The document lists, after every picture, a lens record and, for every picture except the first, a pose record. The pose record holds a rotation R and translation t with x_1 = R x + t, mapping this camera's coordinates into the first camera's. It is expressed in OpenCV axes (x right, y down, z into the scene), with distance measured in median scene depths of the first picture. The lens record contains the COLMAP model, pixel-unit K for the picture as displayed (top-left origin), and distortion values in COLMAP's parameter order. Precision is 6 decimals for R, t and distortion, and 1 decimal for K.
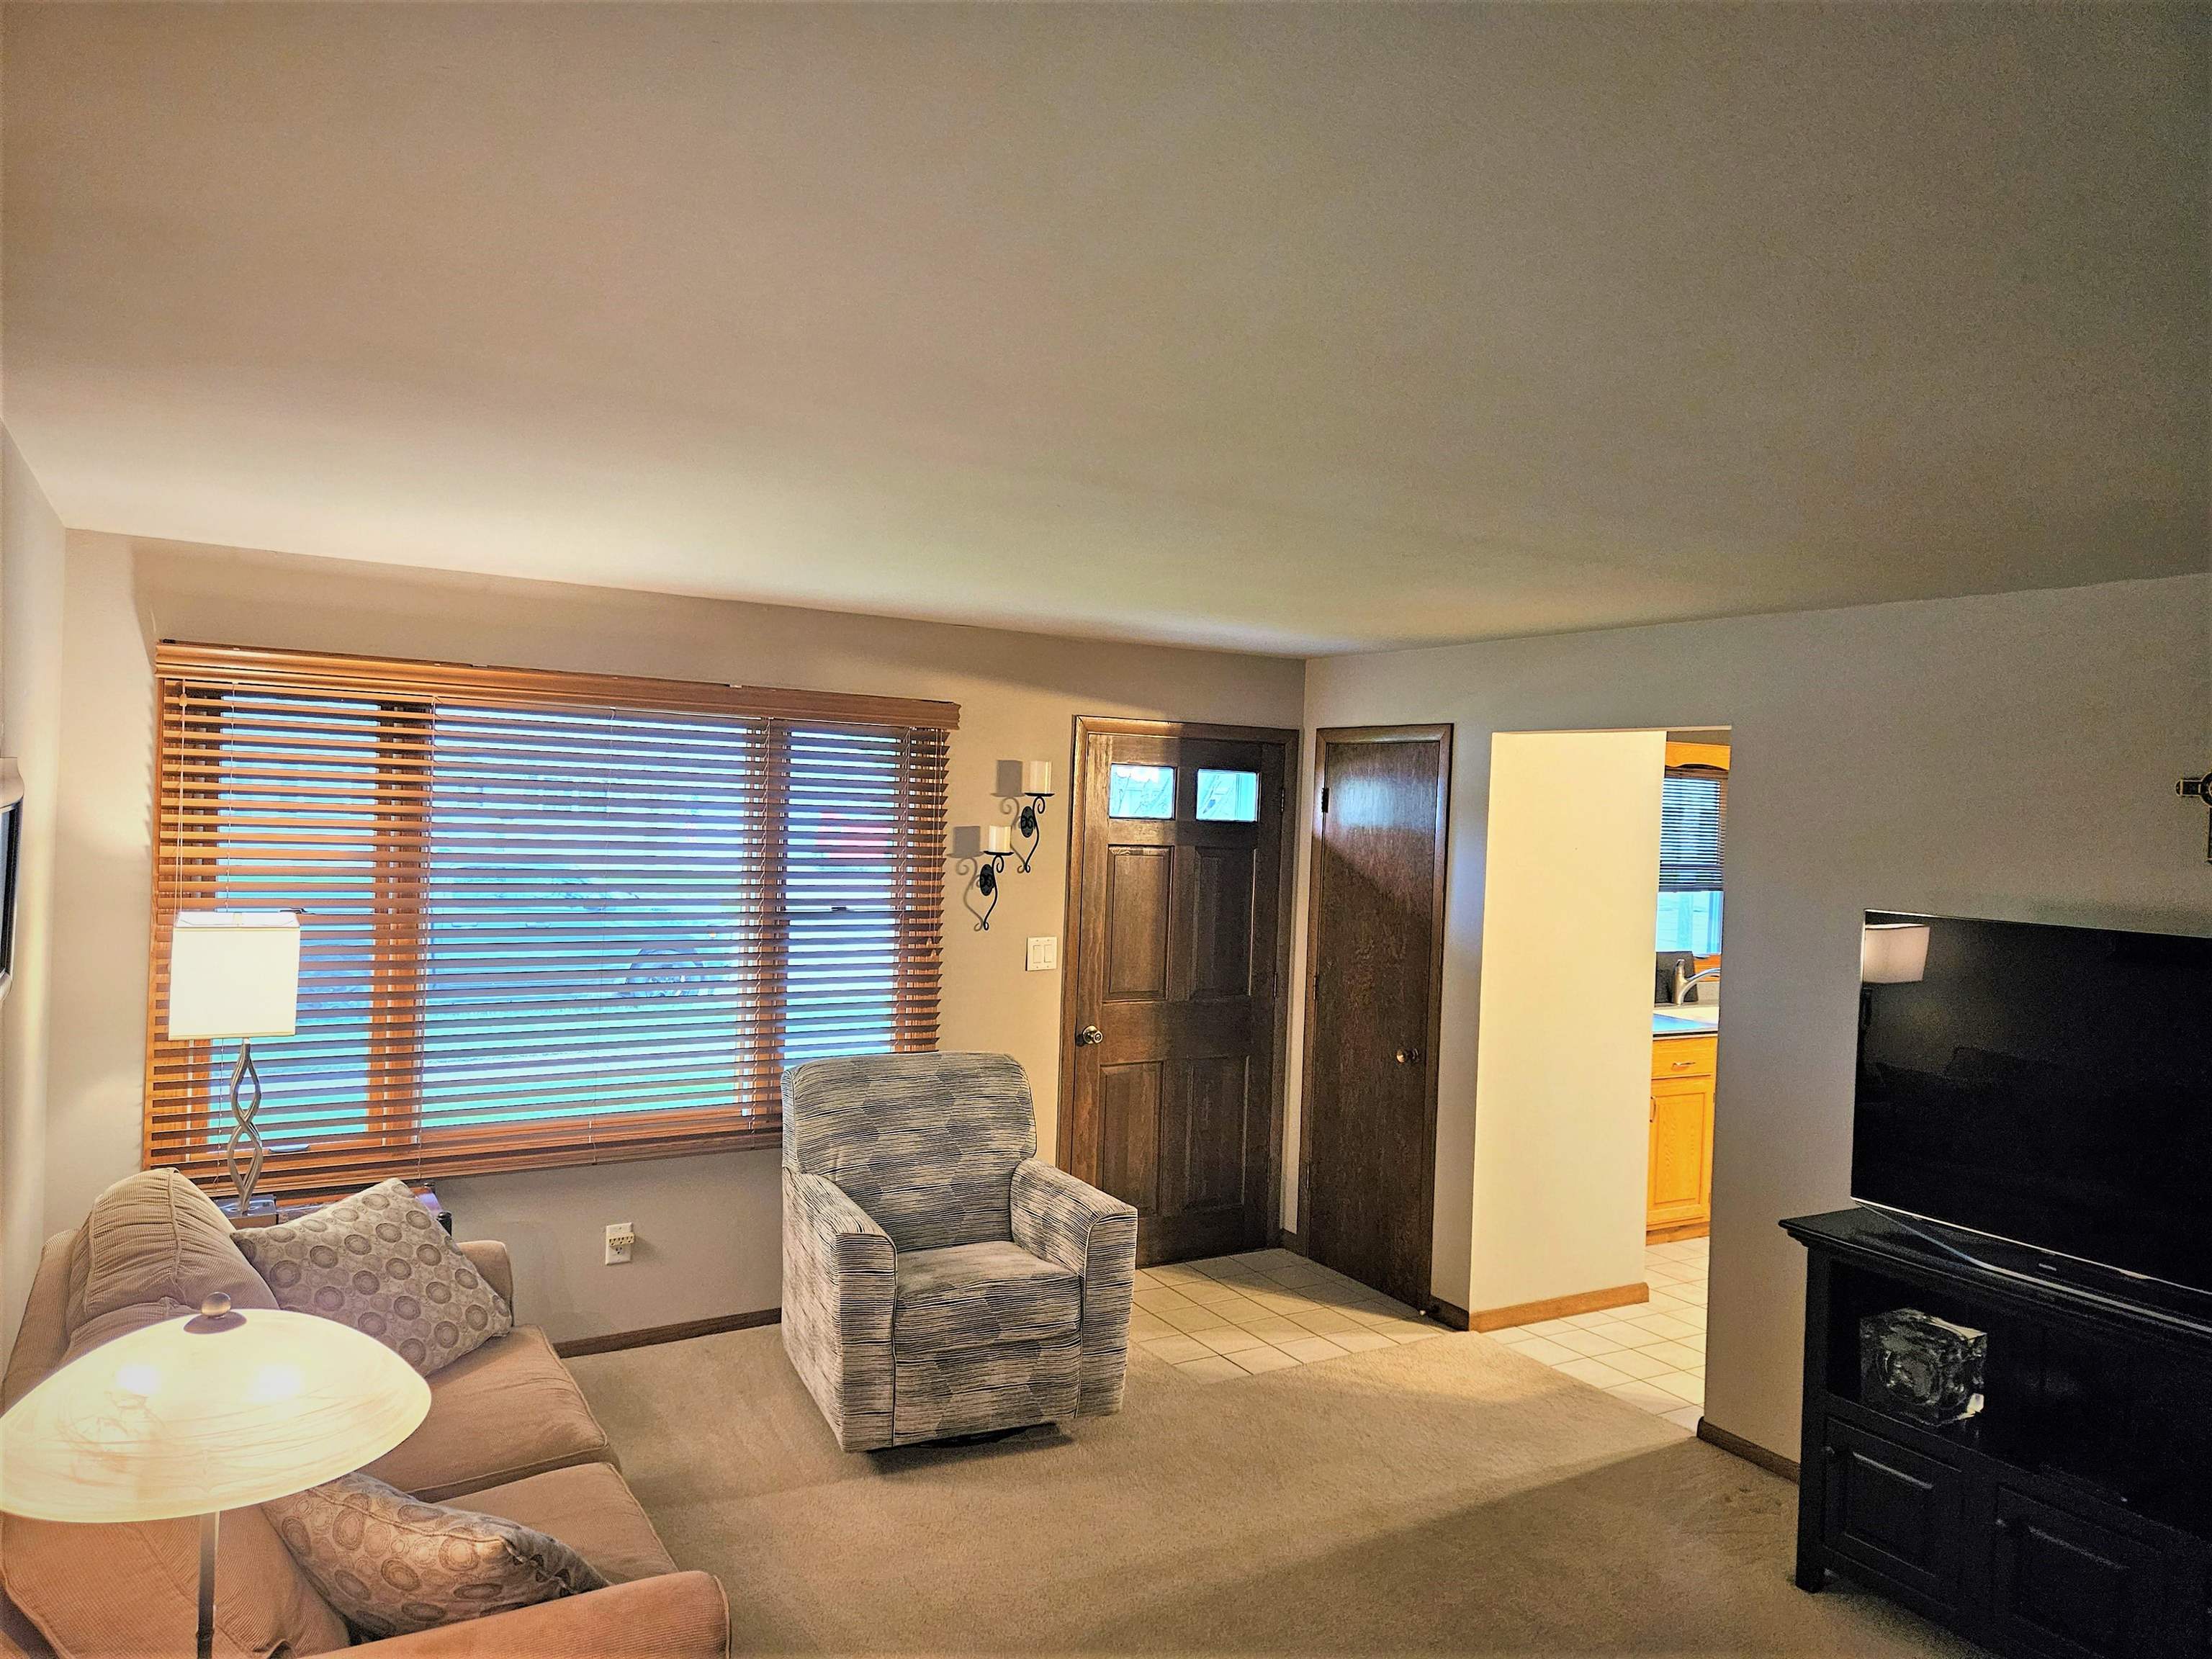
lens RADIAL K [[1483.9, 0, 1085.3], [0, 1483.9, 832.5], [0, 0, 1]] dist [0.081311, -0.066510]
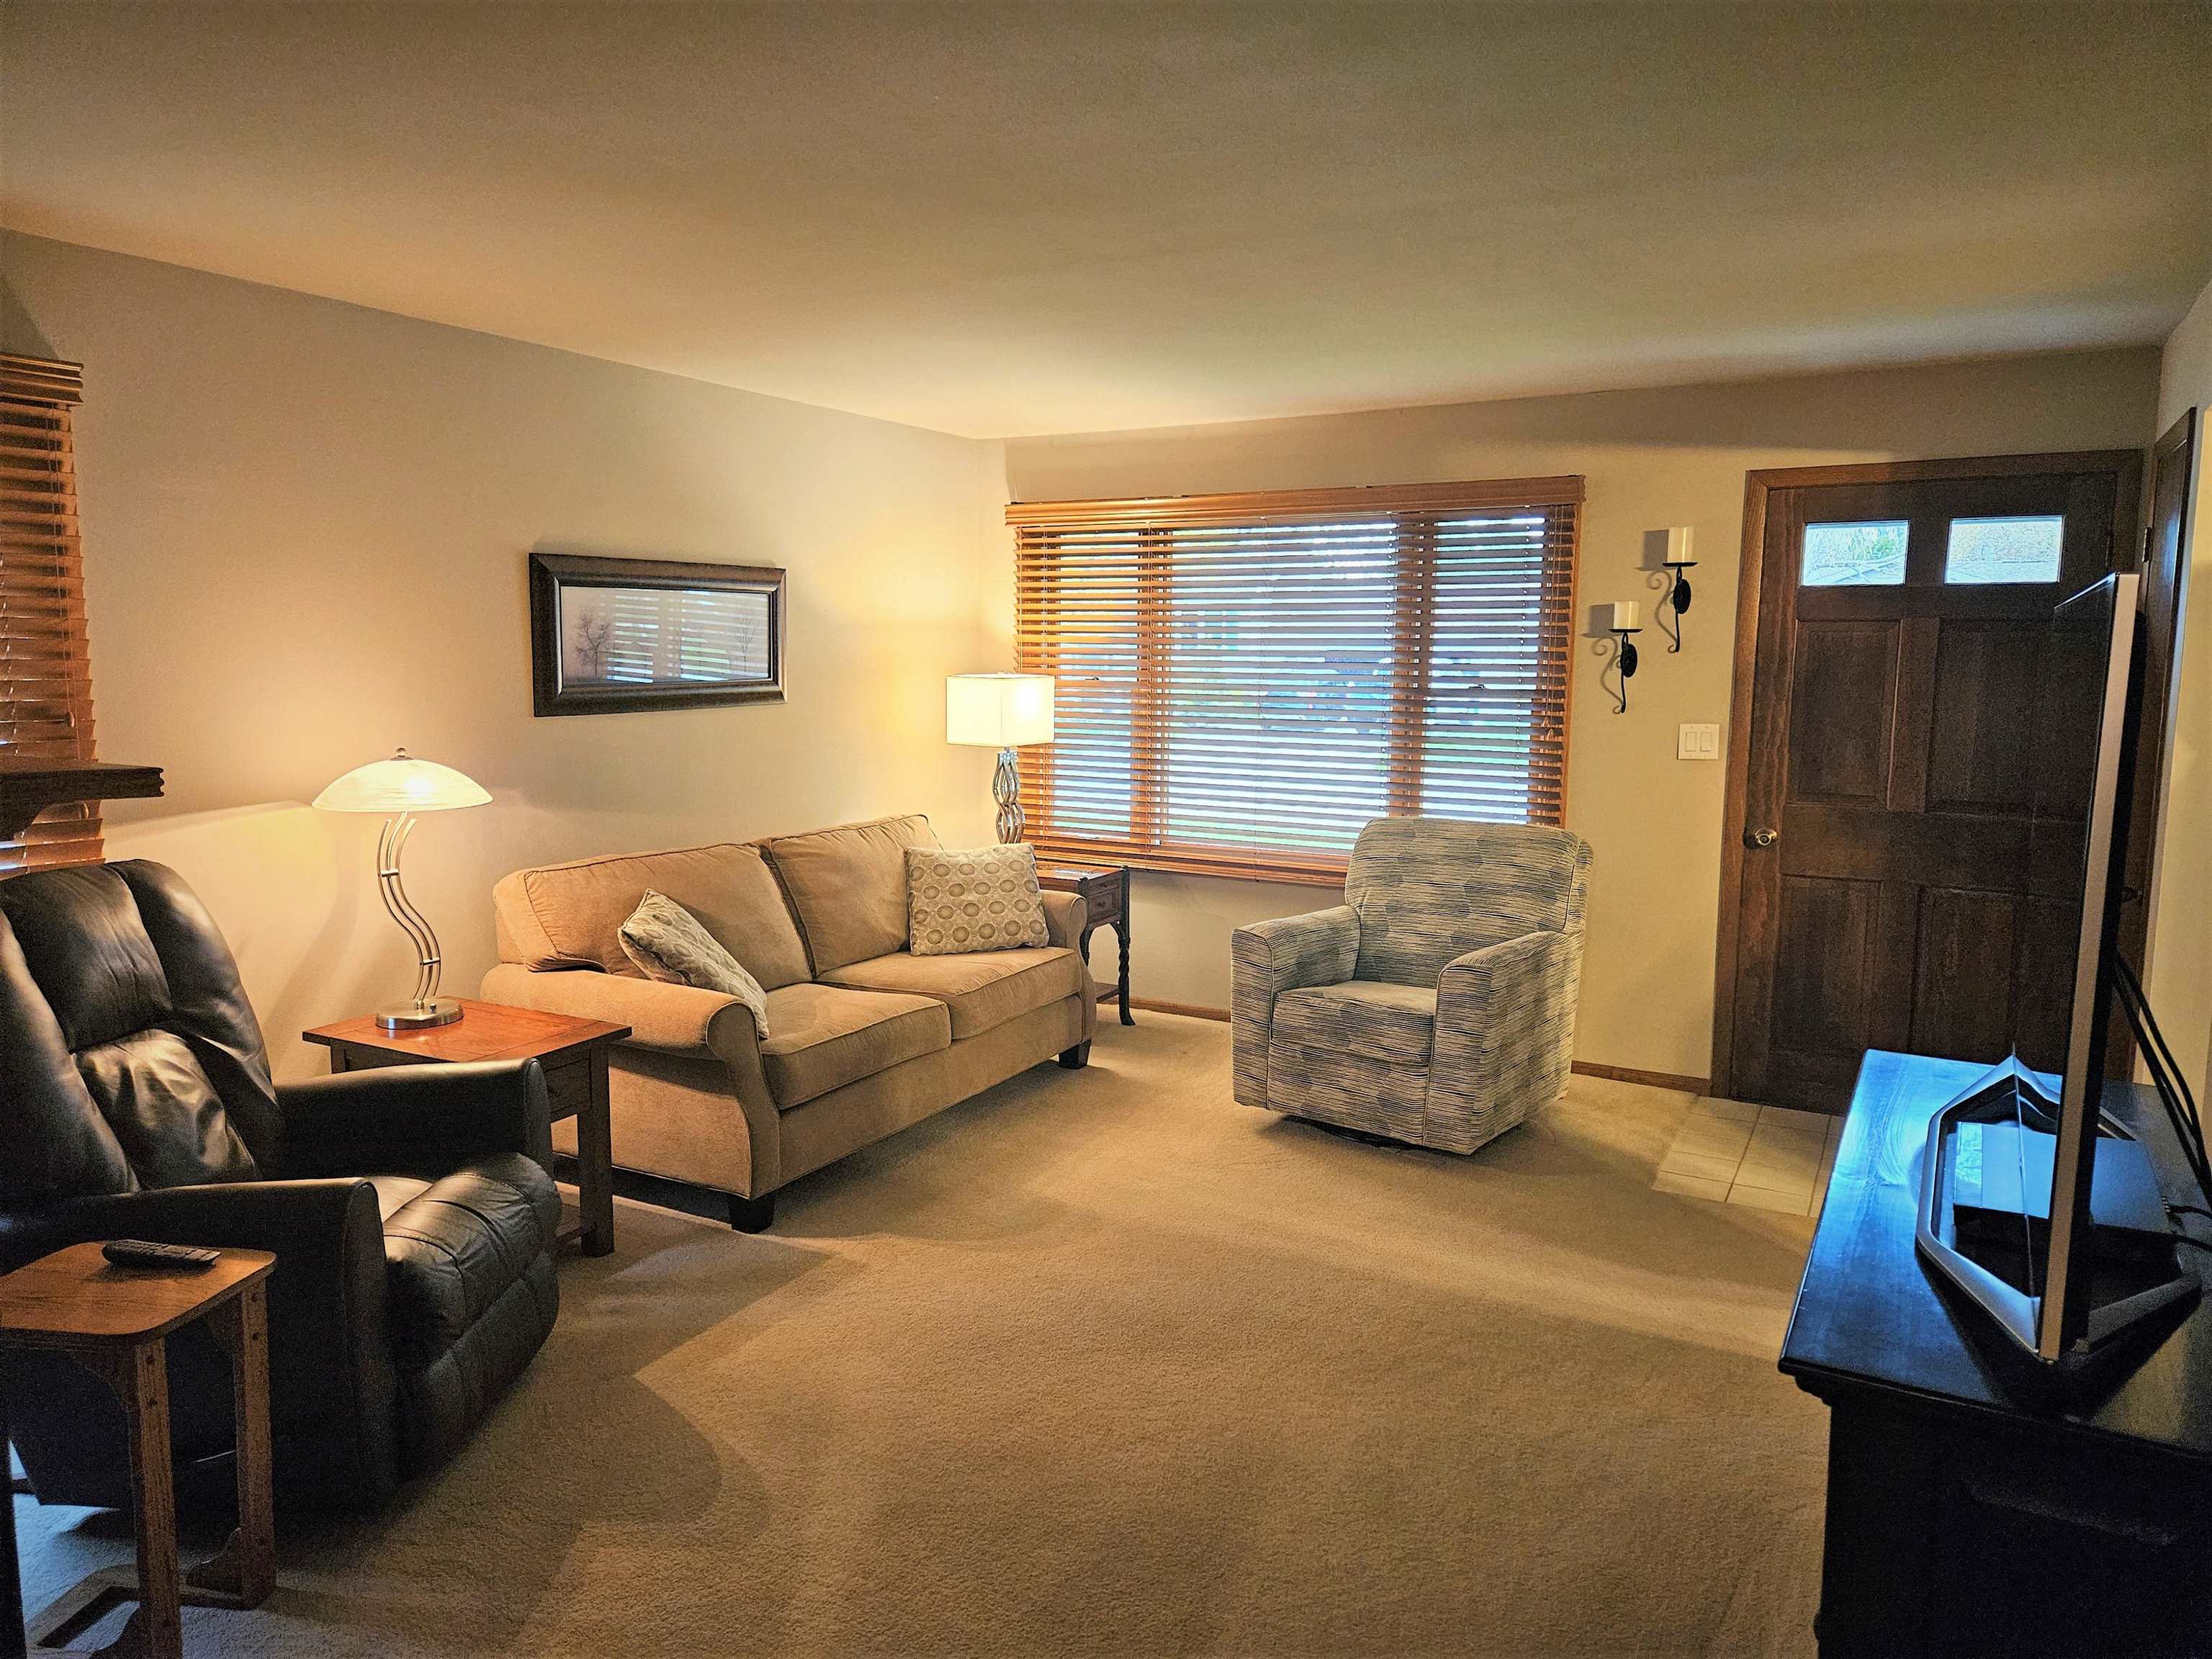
lens RADIAL K [[1483.9, 0, 1085.3], [0, 1483.9, 832.5], [0, 0, 1]] dist [0.081311, -0.066510]
pose [[0.494704, 0.077479, -0.865601, 0.628735], [-0.010669, 0.996484, 0.083097, 0.068580], [0.868996, -0.031873, 0.493791, 0.224520]]
